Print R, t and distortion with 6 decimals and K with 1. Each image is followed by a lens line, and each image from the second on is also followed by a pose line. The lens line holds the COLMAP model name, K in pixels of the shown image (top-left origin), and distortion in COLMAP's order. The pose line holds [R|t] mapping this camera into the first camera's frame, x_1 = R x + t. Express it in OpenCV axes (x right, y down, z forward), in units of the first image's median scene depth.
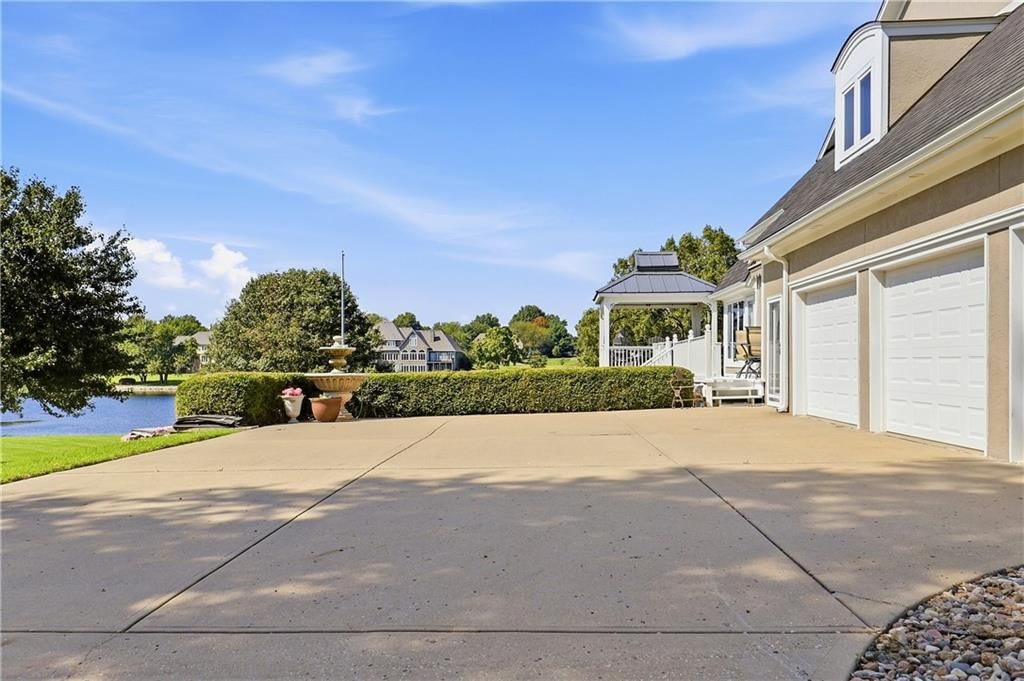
lens RADIAL K [[765.7, 0, 513.7], [0, 765.7, 359.6], [0, 0, 1]] dist [-0.000147, 0.000141]
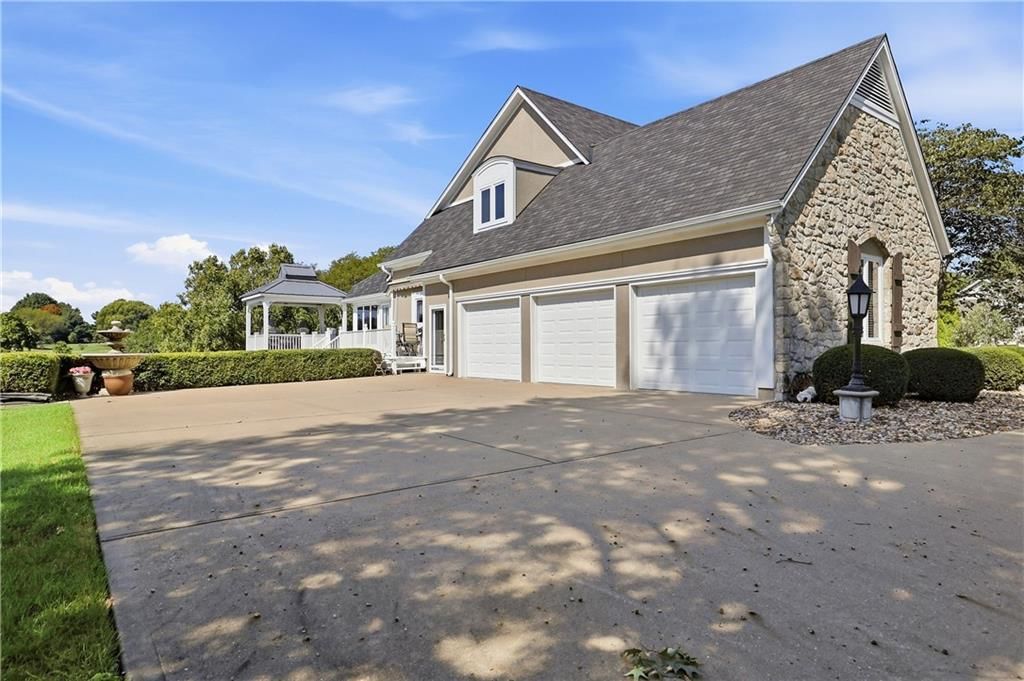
lens RADIAL K [[579.0, 0, 495.3], [0, 579.0, 340.5], [0, 0, 1]] dist [0.000910, -0.000093]
pose [[0.777032, 0.011629, 0.629353, -0.318884], [-0.005129, 0.999913, -0.012144, 0.005843], [-0.629440, 0.006208, 0.777024, -0.027556]]
